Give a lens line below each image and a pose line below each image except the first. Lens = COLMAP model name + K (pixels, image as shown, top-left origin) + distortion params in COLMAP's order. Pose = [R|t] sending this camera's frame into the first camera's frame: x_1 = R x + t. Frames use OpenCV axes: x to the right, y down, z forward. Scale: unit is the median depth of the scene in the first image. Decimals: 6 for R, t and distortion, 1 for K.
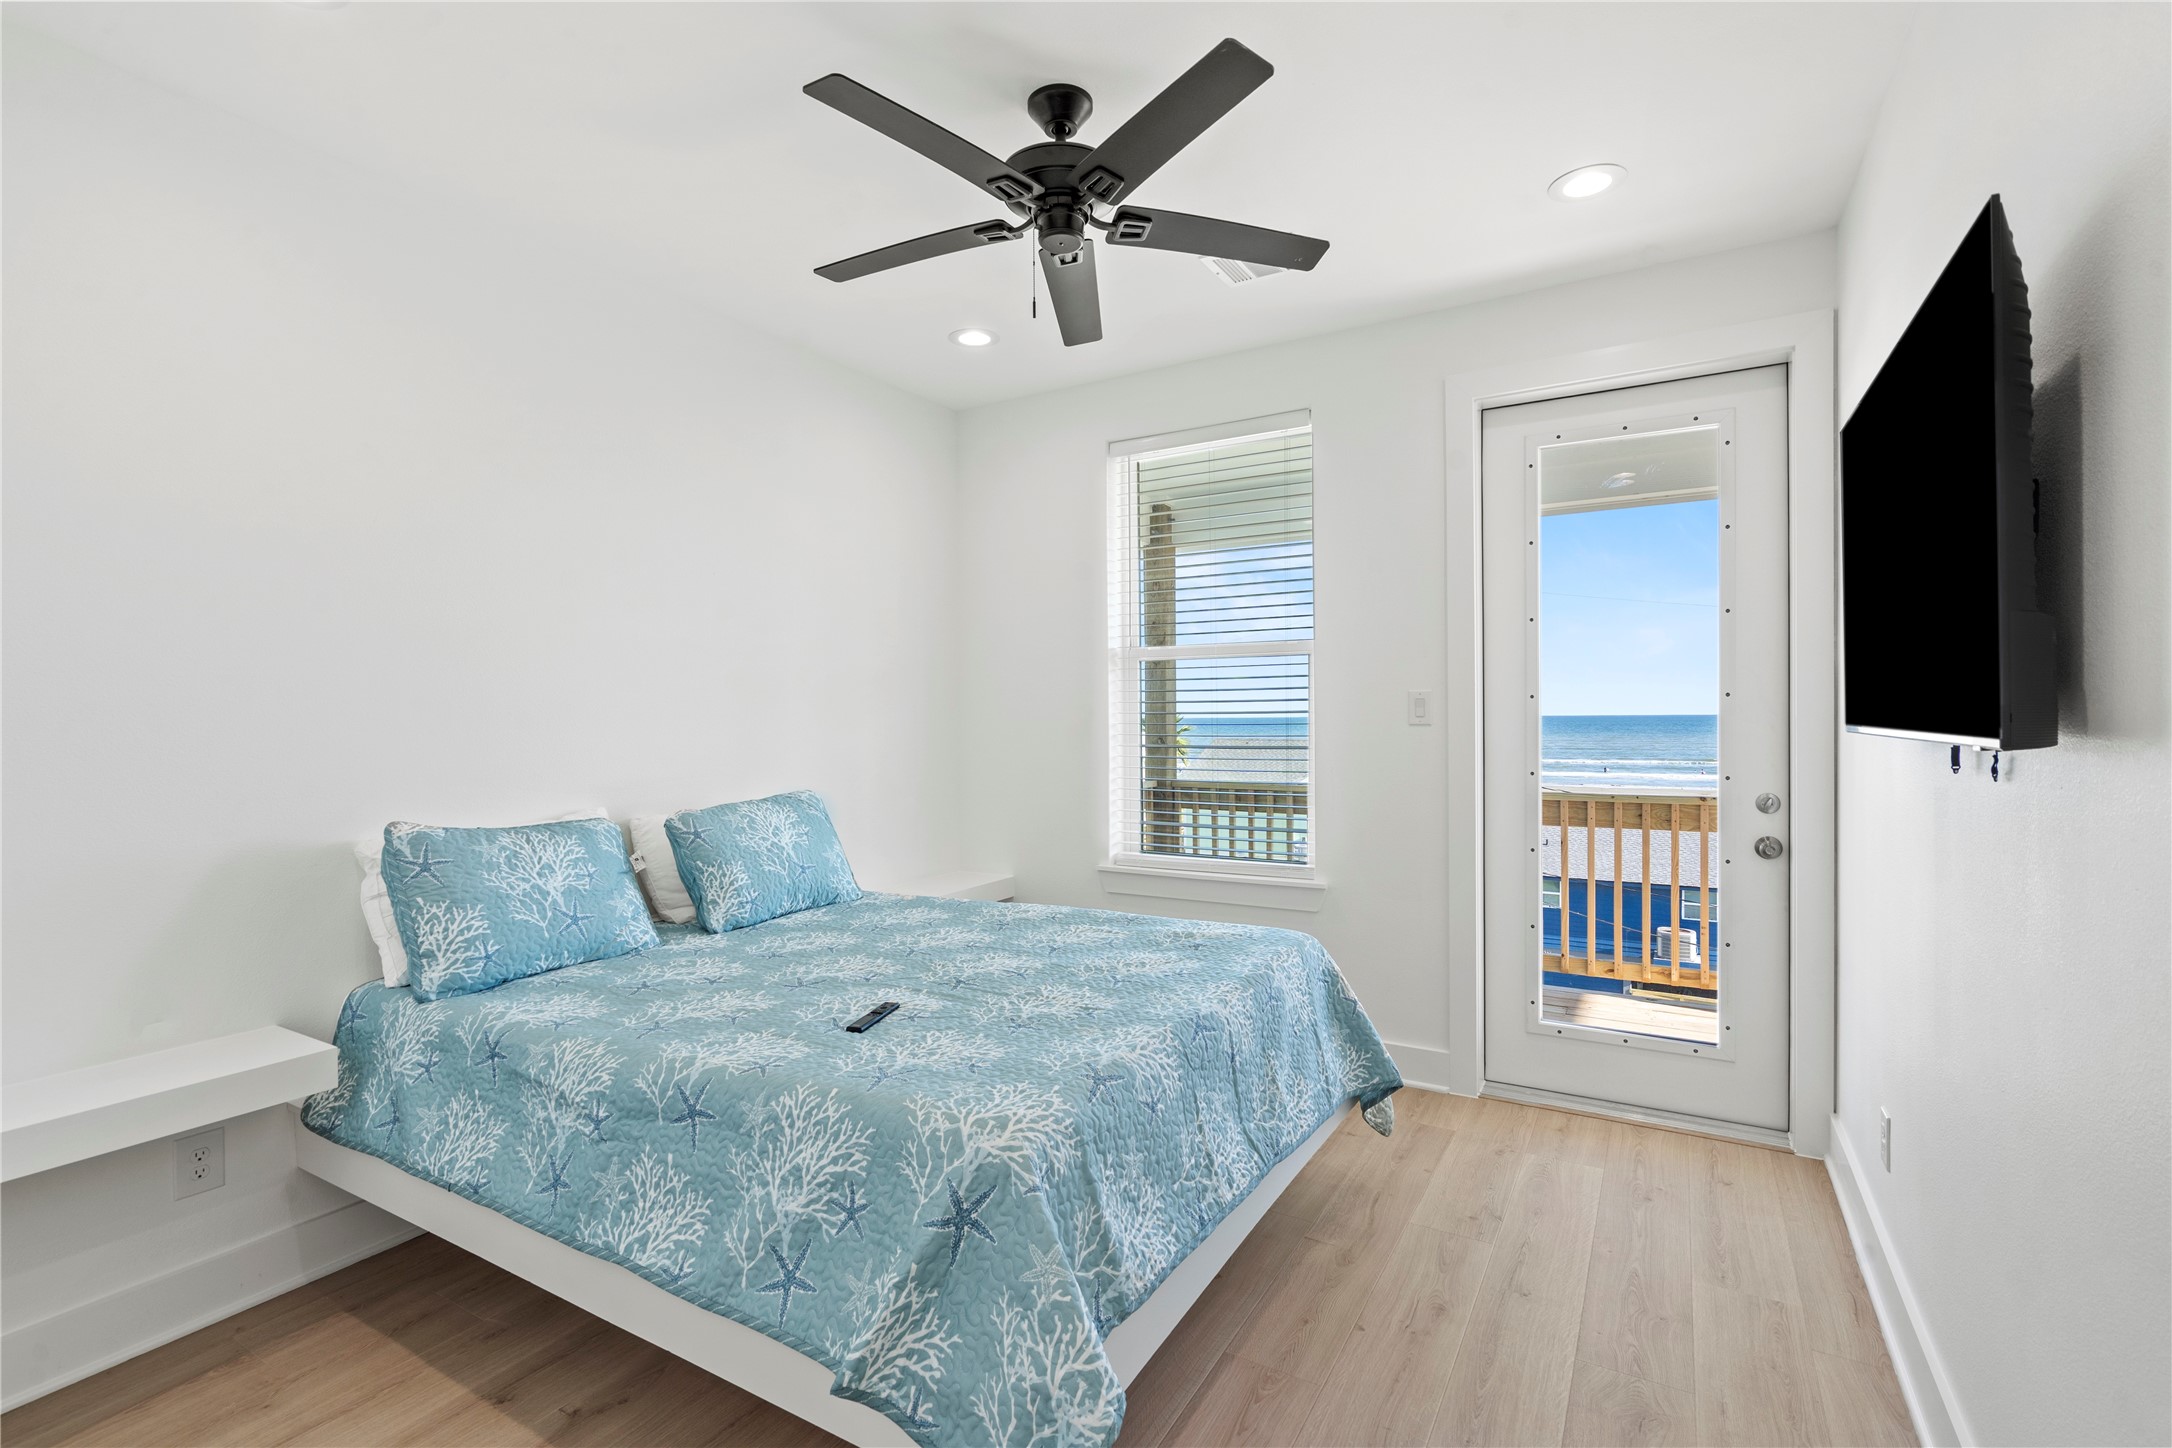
lens RADIAL K [[992.1, 0, 1089.3], [0, 992.1, 725.2], [0, 0, 1]] dist [0.001401, -0.001770]
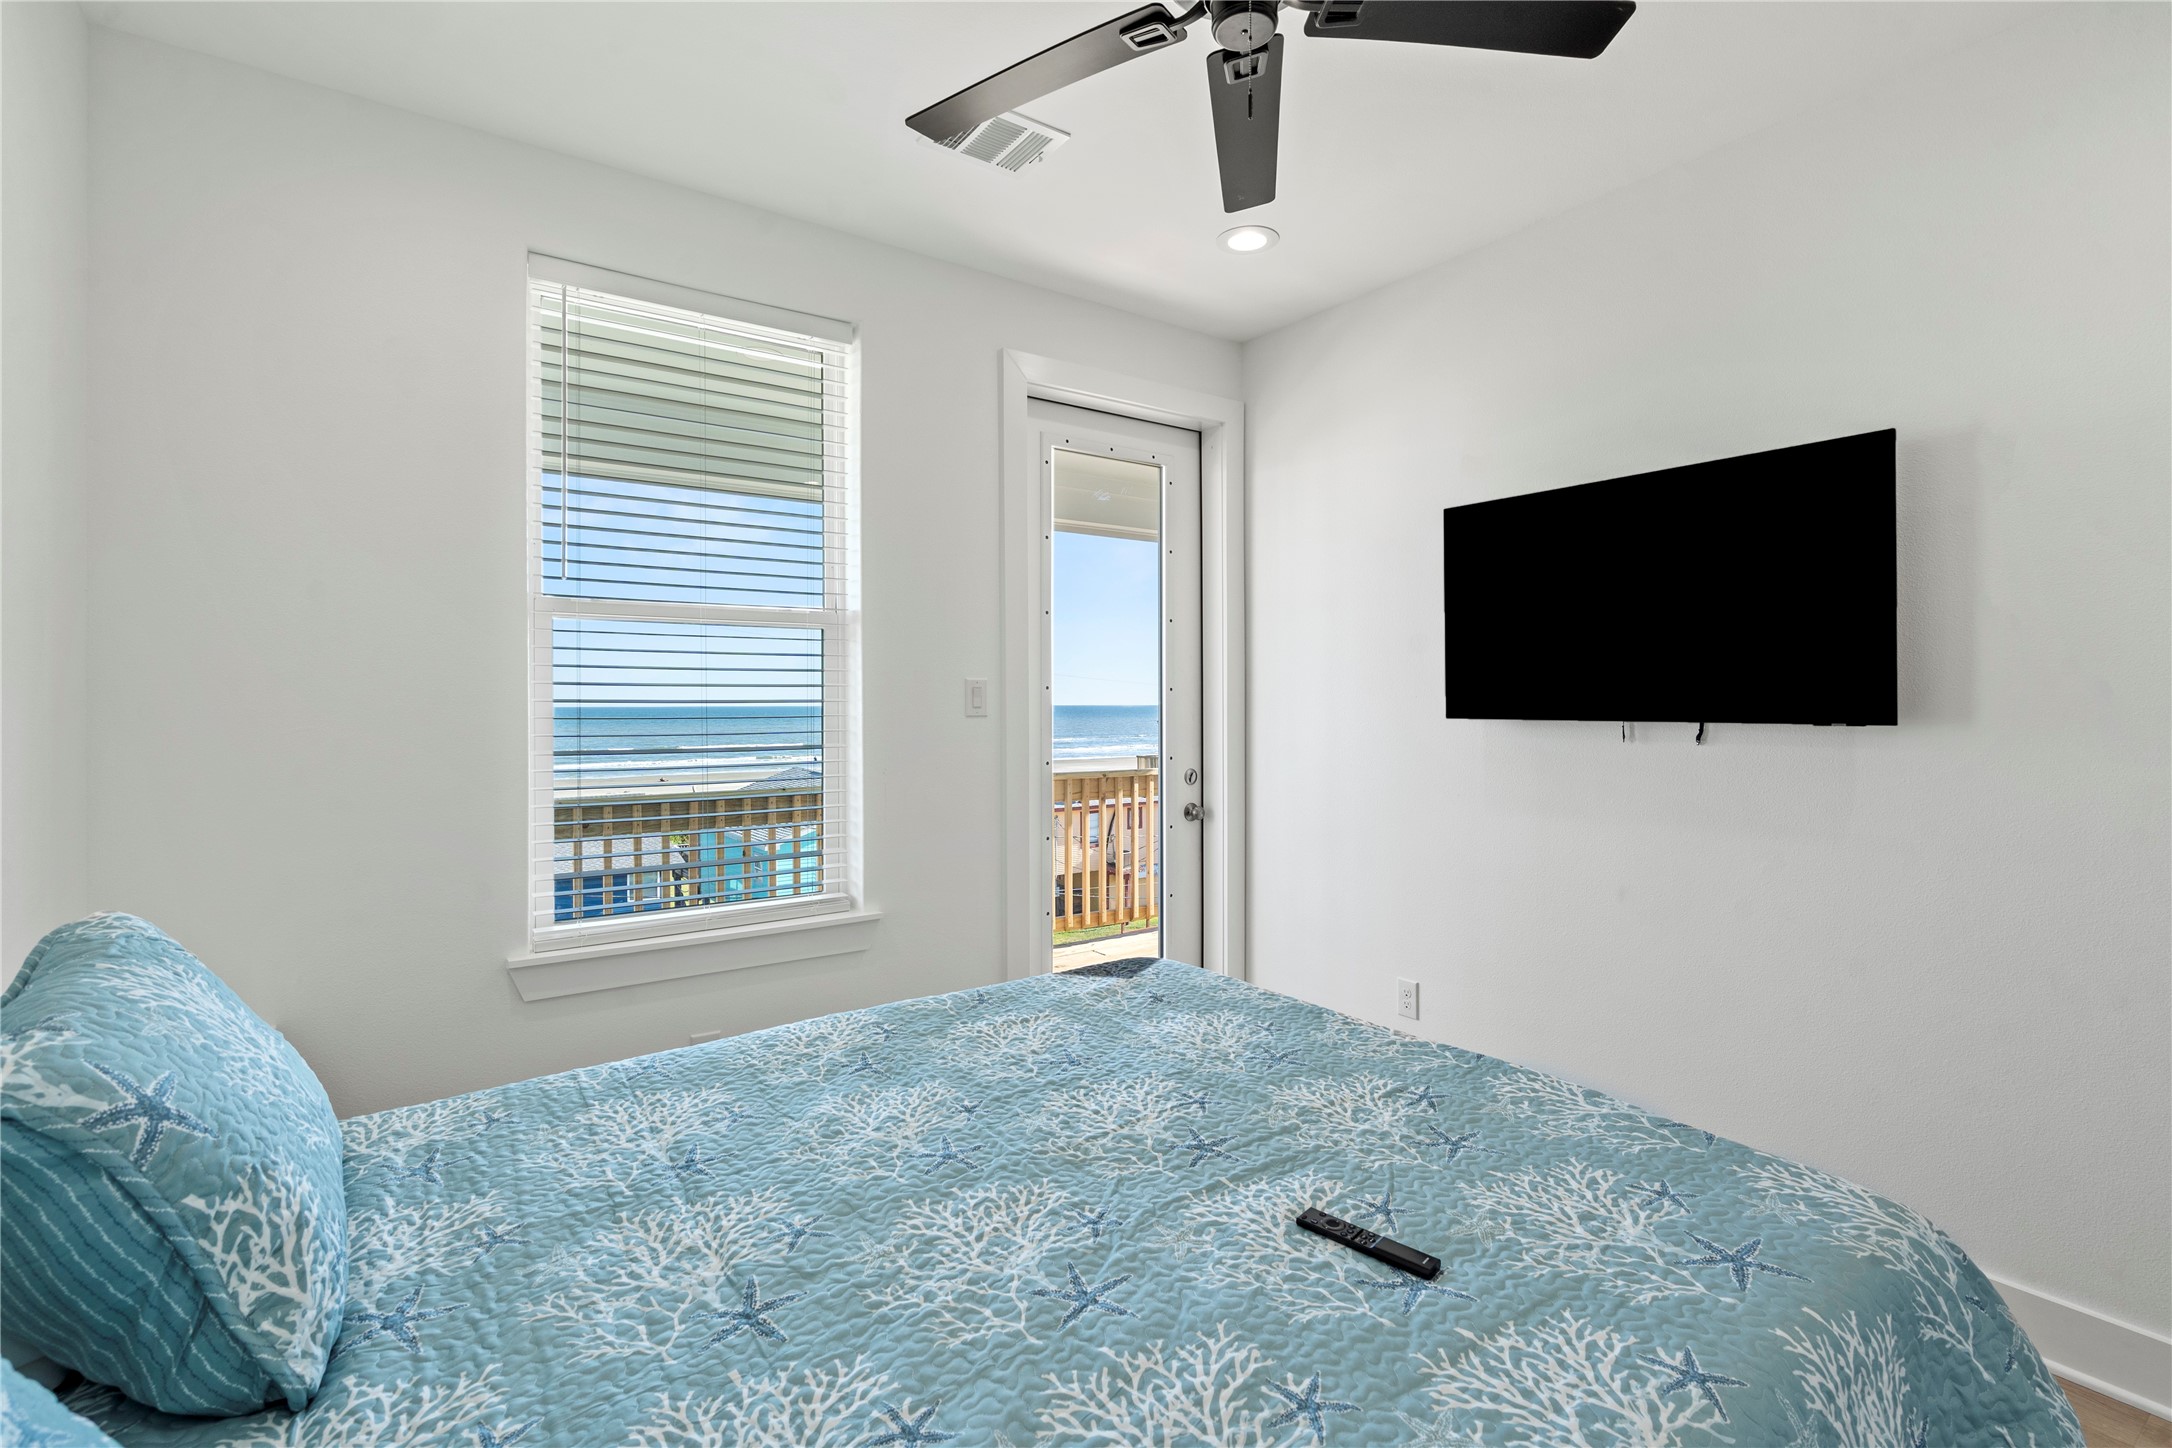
lens RADIAL K [[992.1, 0, 1087.1], [0, 992.1, 711.8], [0, 0, 1]] dist [0.001401, -0.001770]
pose [[0.401597, -0.000081, 0.915817, -0.527191], [0.004509, 0.999988, -0.001888, -0.002335], [-0.915806, 0.004888, 0.401592, 0.612980]]
